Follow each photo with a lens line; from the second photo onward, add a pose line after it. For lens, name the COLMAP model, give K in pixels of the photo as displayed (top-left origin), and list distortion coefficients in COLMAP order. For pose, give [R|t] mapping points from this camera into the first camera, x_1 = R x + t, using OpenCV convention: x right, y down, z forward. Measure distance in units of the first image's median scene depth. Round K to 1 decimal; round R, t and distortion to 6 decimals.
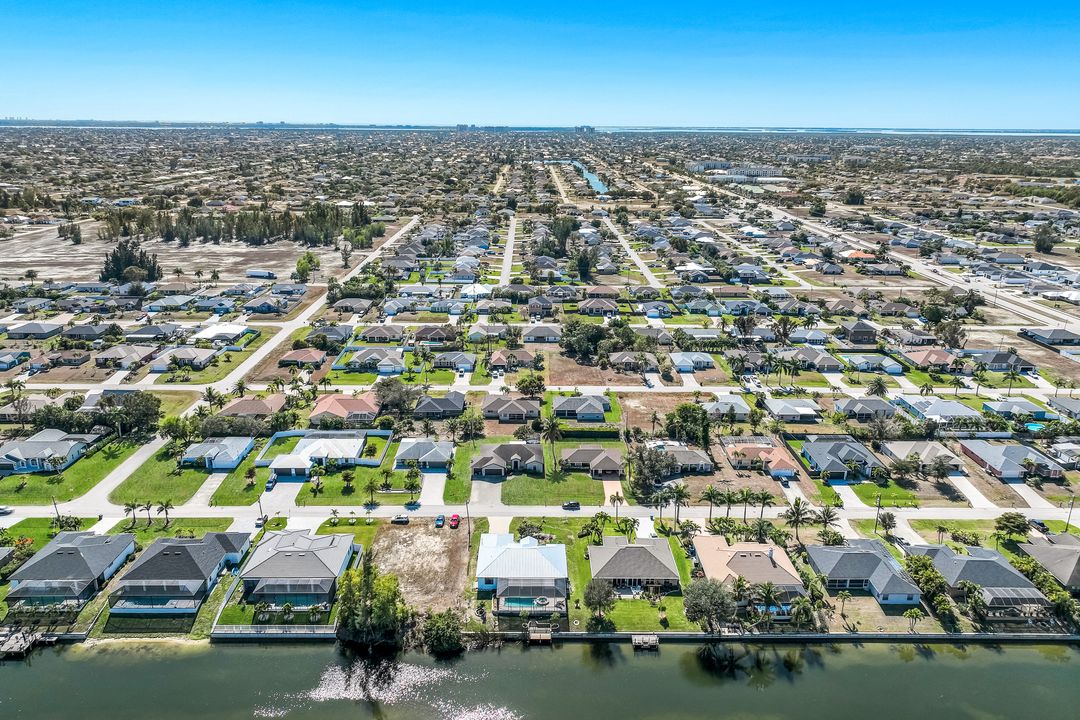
lens RADIAL K [[769.6, 0, 540.0], [0, 769.6, 360.0], [0, 0, 1]] dist [0.008272, 0.007360]
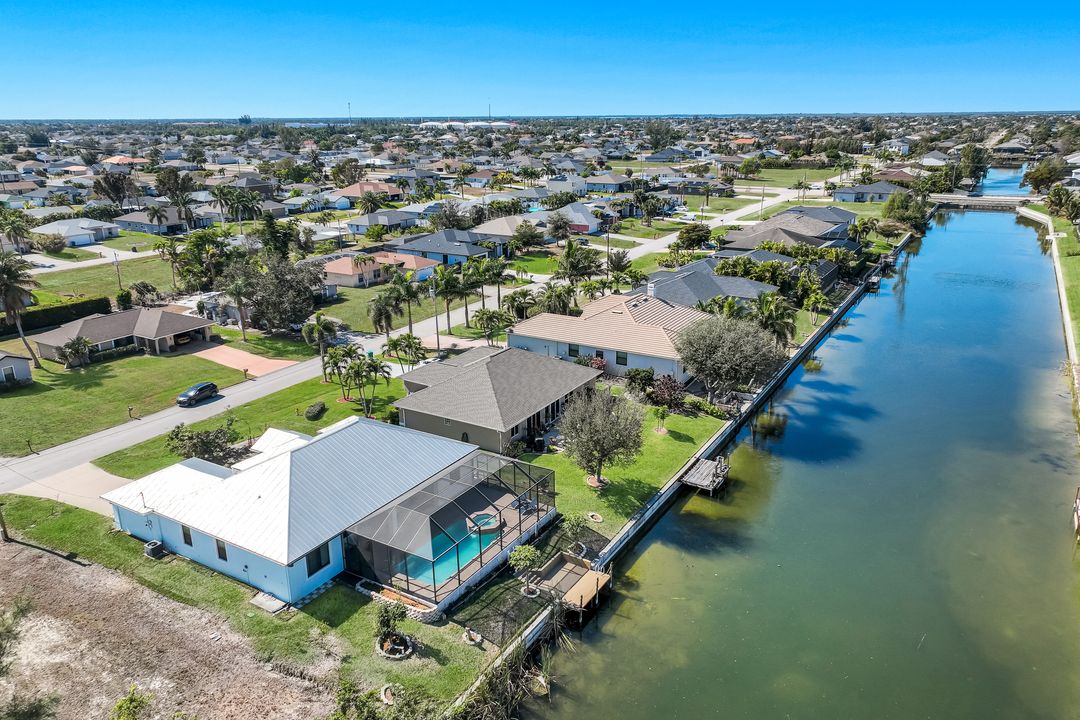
lens RADIAL K [[769.6, 0, 540.0], [0, 769.6, 360.0], [0, 0, 1]] dist [0.008272, 0.007360]
pose [[0.526329, -0.269867, 0.806318, -0.181279], [0.265504, 0.953042, 0.145665, 0.151147], [-0.807765, 0.137413, 0.573265, 0.582950]]
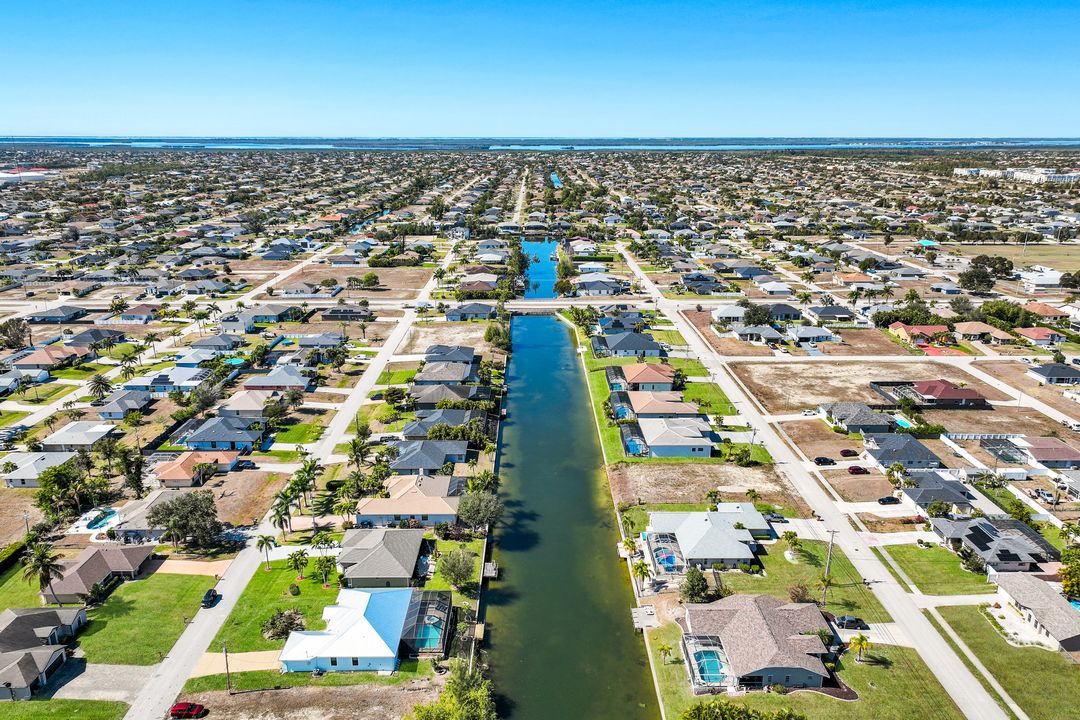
lens RADIAL K [[769.6, 0, 540.0], [0, 769.6, 360.0], [0, 0, 1]] dist [0.008272, 0.007360]
pose [[0.001171, -0.290465, 0.956885, -0.560823], [0.295014, 0.914398, 0.277207, -0.120943], [-0.955492, 0.281970, 0.086762, 0.547644]]
